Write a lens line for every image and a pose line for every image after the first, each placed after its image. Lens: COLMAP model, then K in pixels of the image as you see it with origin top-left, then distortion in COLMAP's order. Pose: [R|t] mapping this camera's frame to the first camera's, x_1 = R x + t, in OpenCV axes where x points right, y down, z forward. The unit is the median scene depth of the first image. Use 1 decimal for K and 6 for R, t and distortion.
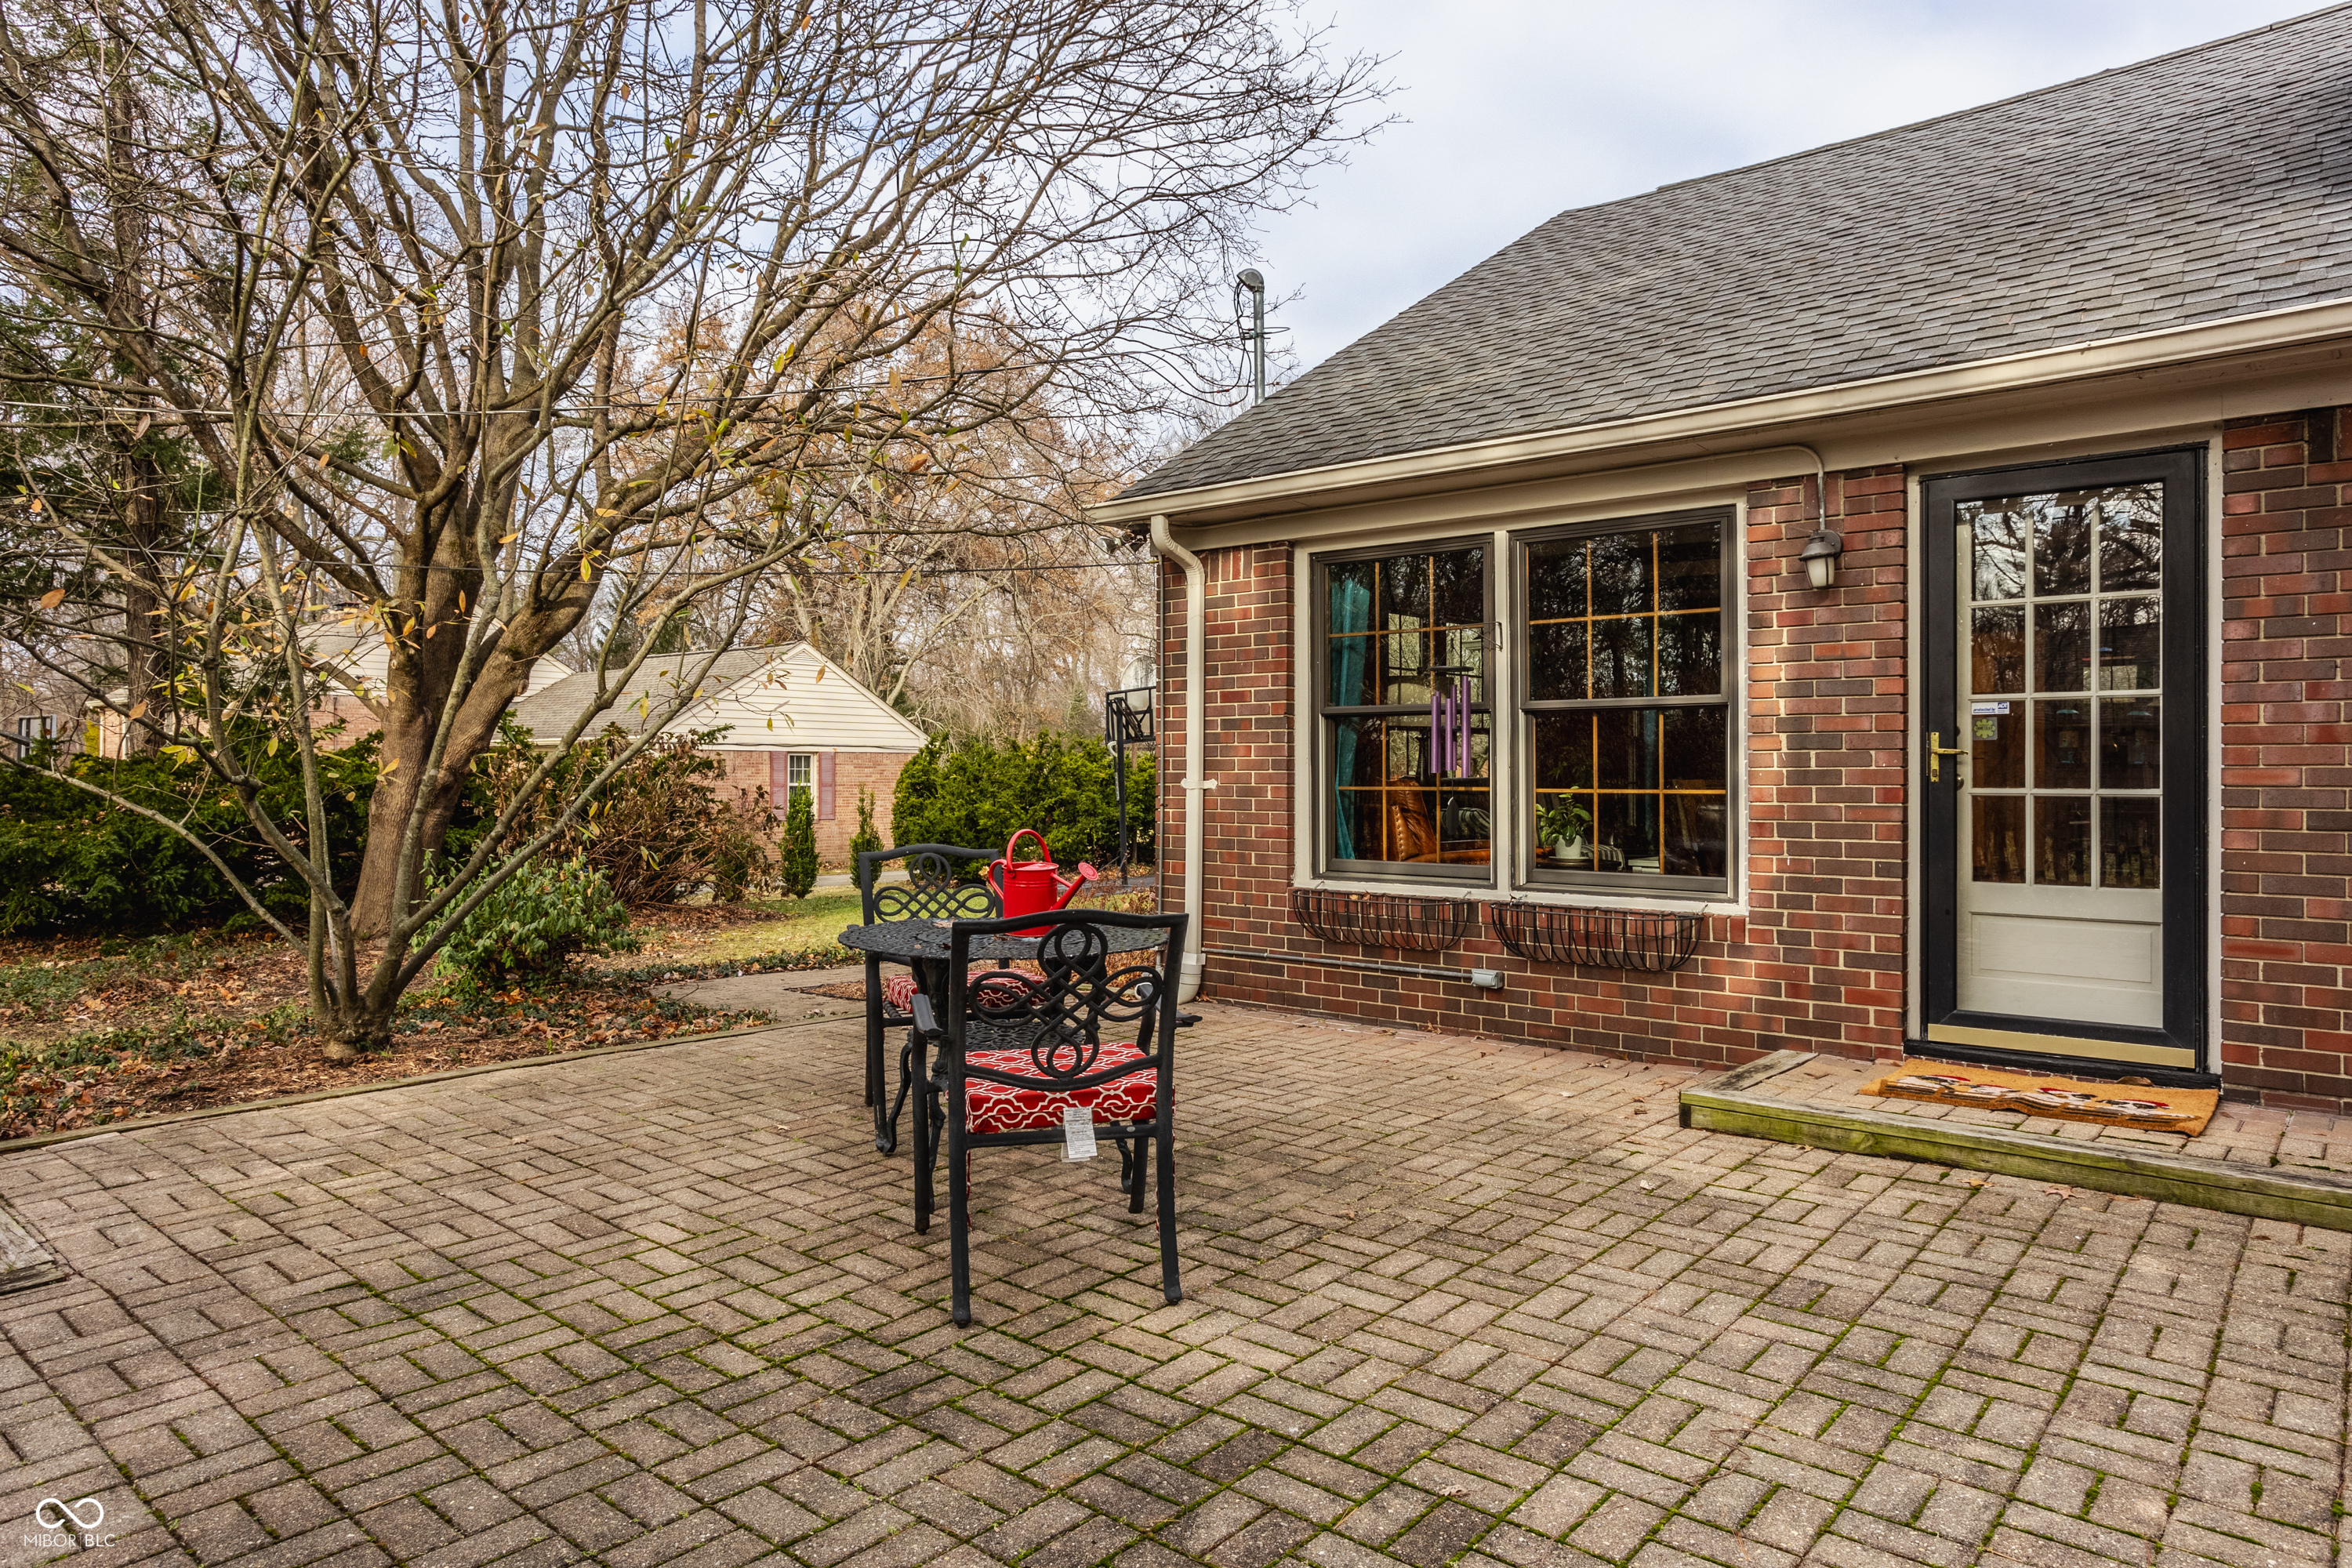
lens RADIAL K [[1443.4, 0, 1166.9], [0, 1443.4, 776.6], [0, 0, 1]] dist [-0.029900, 0.026348]
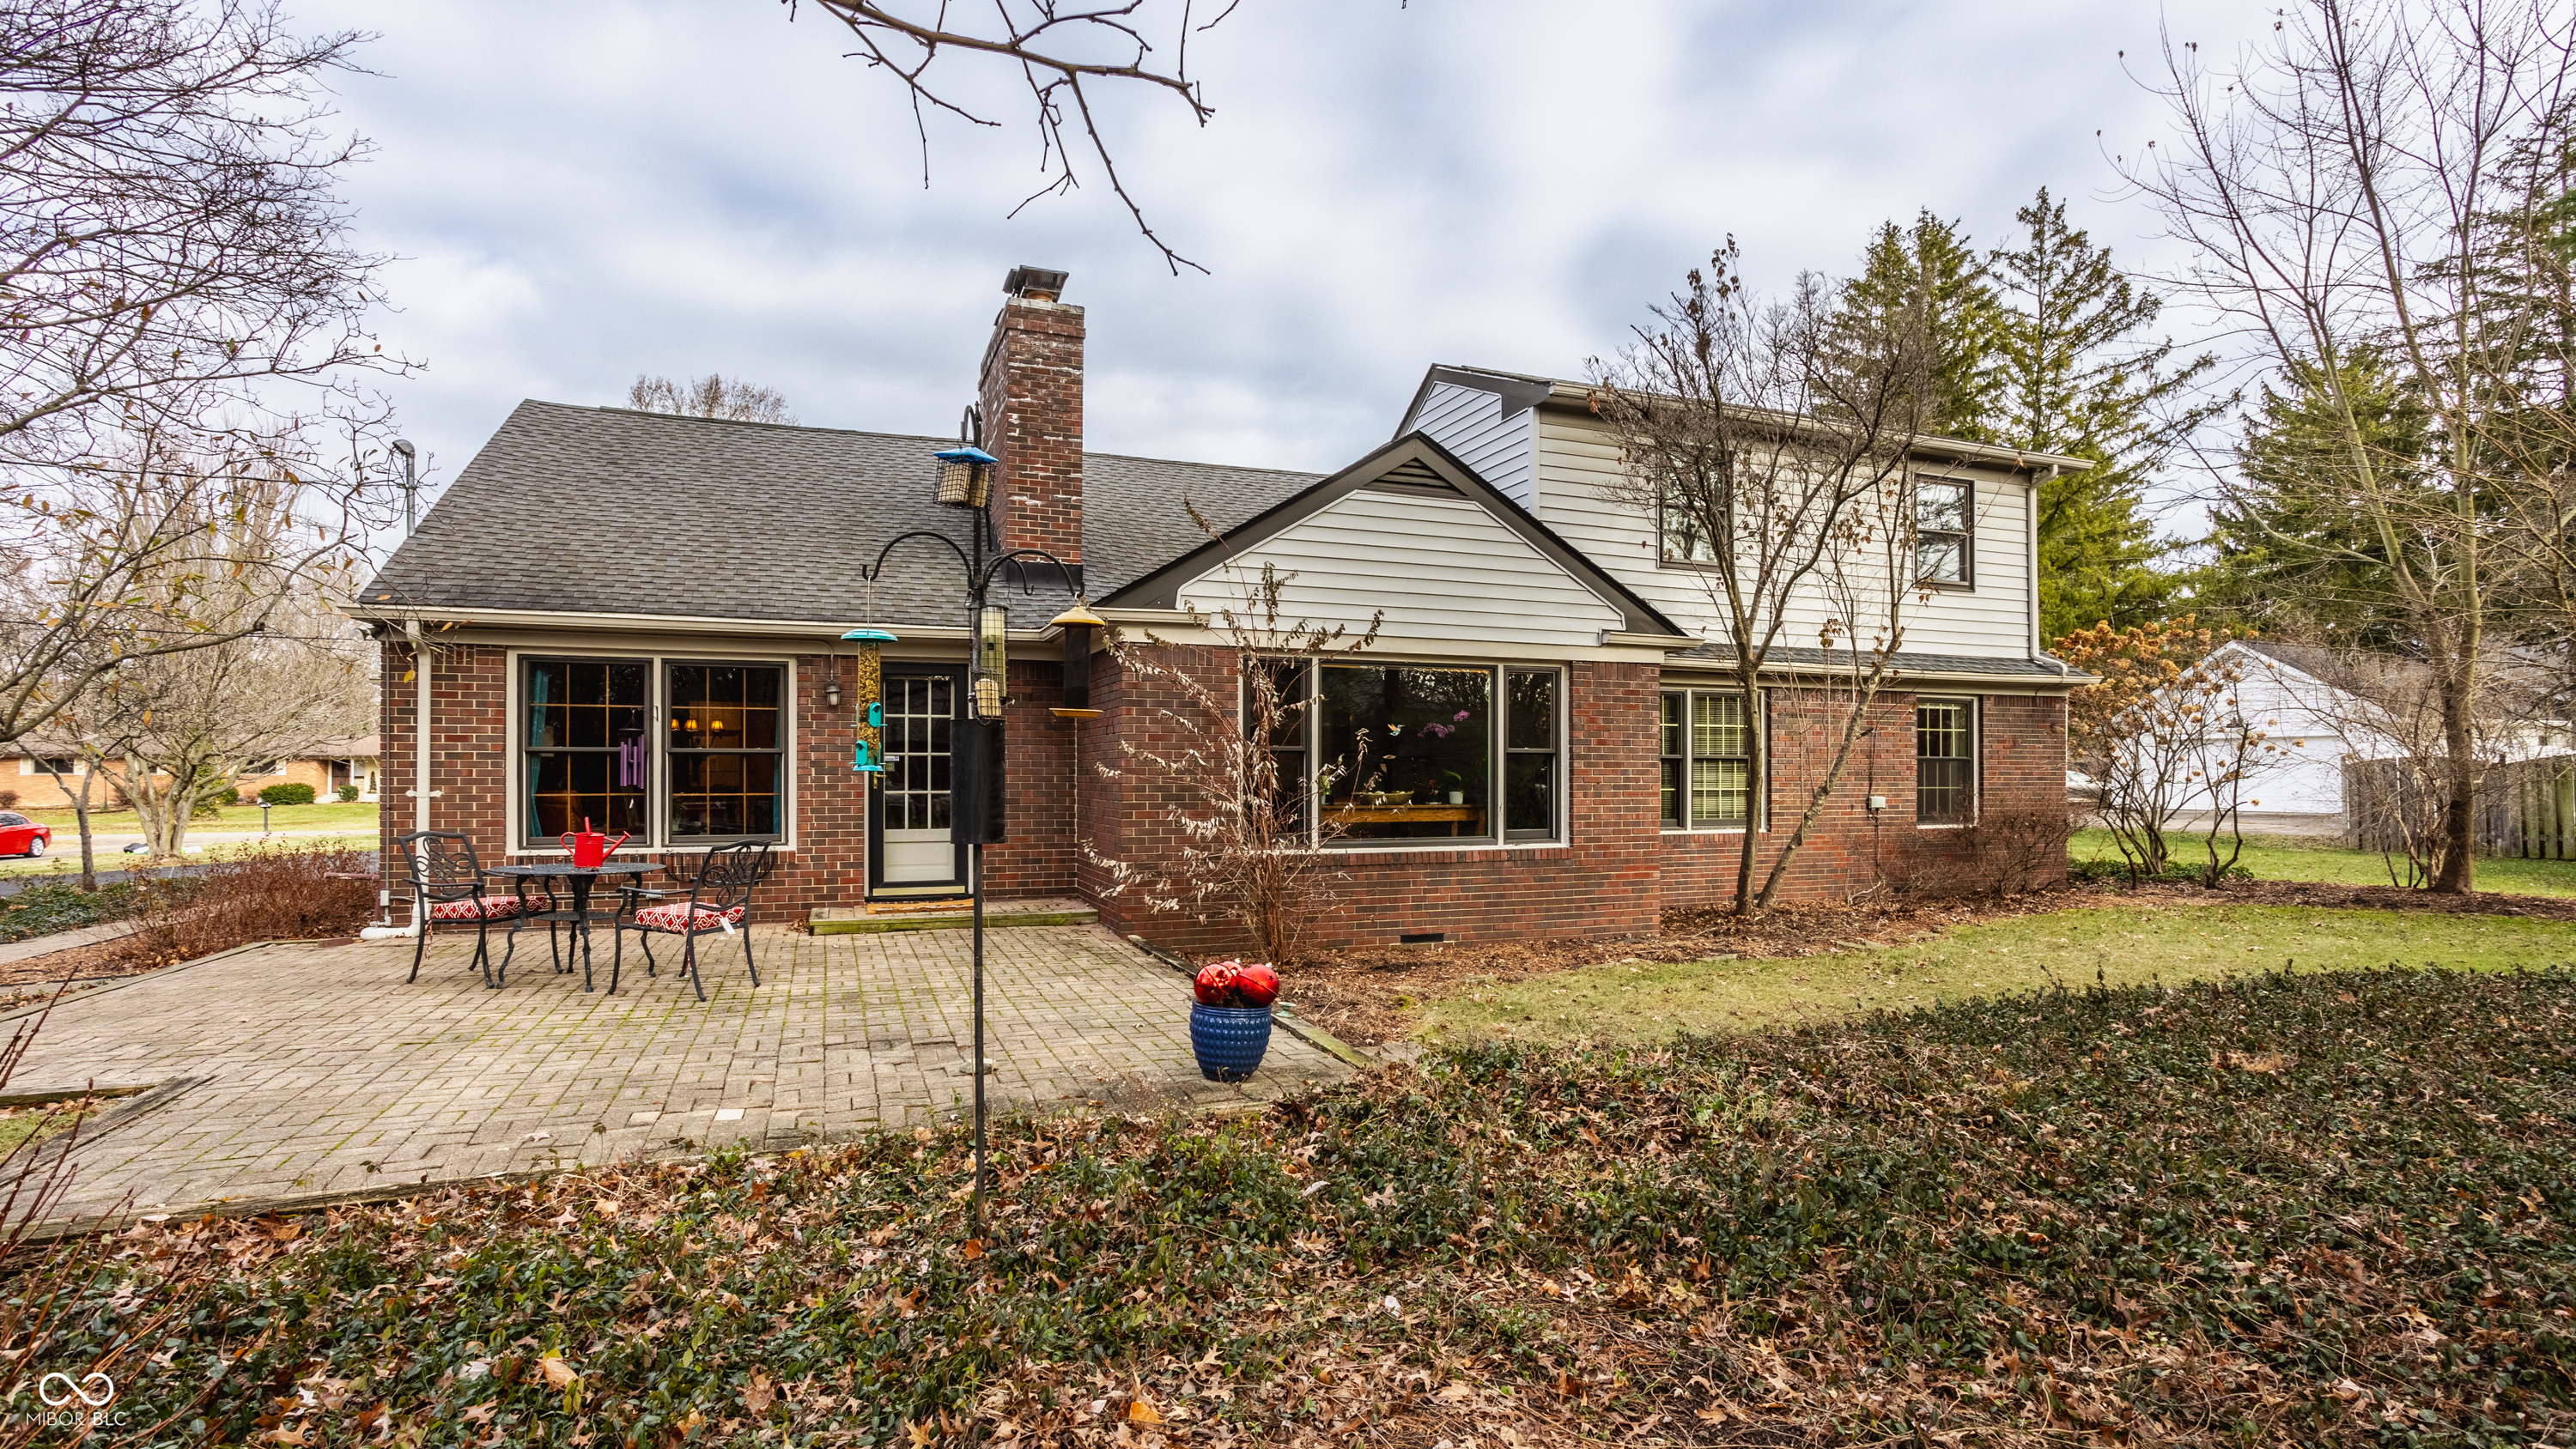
lens RADIAL K [[1212.3, 0, 1281.2], [0, 1212.3, 777.5], [0, 0, 1]] dist [-0.026977, 0.000103]
pose [[0.479502, -0.003544, 0.877534, -1.255591], [0.002465, 0.999993, 0.002692, -0.025560], [-0.877537, 0.000872, 0.479508, -0.785785]]
